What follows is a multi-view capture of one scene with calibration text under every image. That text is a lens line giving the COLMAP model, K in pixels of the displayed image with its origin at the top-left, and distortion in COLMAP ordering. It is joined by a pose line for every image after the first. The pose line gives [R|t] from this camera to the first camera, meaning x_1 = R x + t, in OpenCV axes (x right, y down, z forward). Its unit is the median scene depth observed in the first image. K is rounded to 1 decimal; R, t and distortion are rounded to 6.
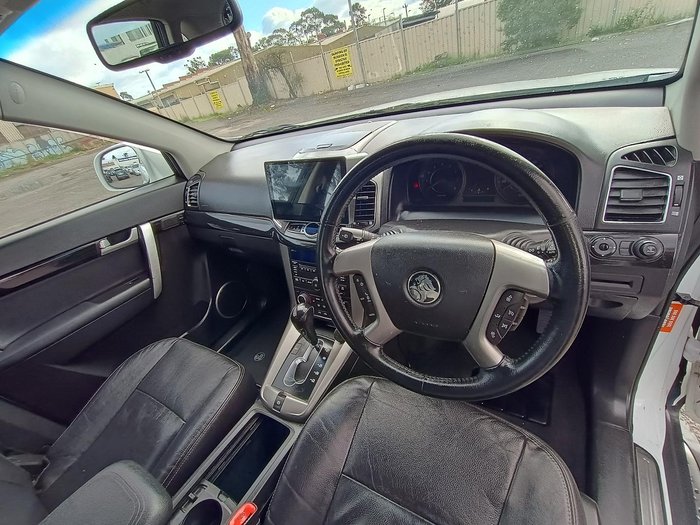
lens RADIAL K [[325.5, 0, 350.0], [0, 325.5, 262.5], [0, 0, 1]] dist [0.003744, 0.000314]
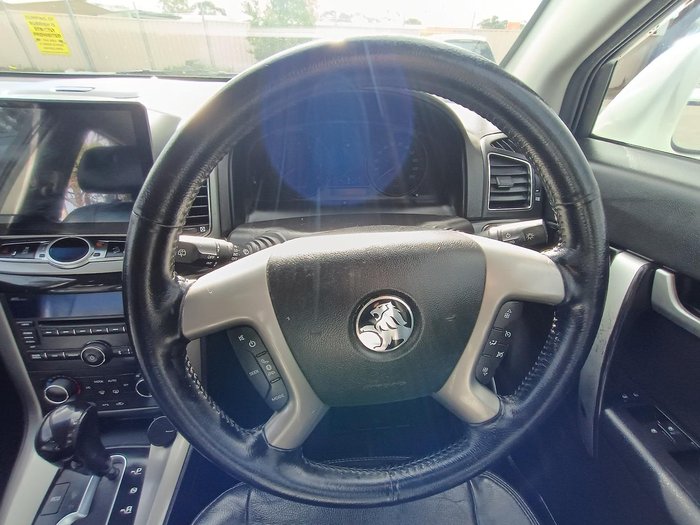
lens RADIAL K [[325.5, 0, 350.0], [0, 325.5, 262.5], [0, 0, 1]] dist [0.003744, 0.000314]
pose [[0.770901, -0.118363, 0.625860, -0.131310], [0.143863, 0.989548, 0.009940, -0.036027], [-0.620495, 0.082375, 0.779872, 0.459786]]
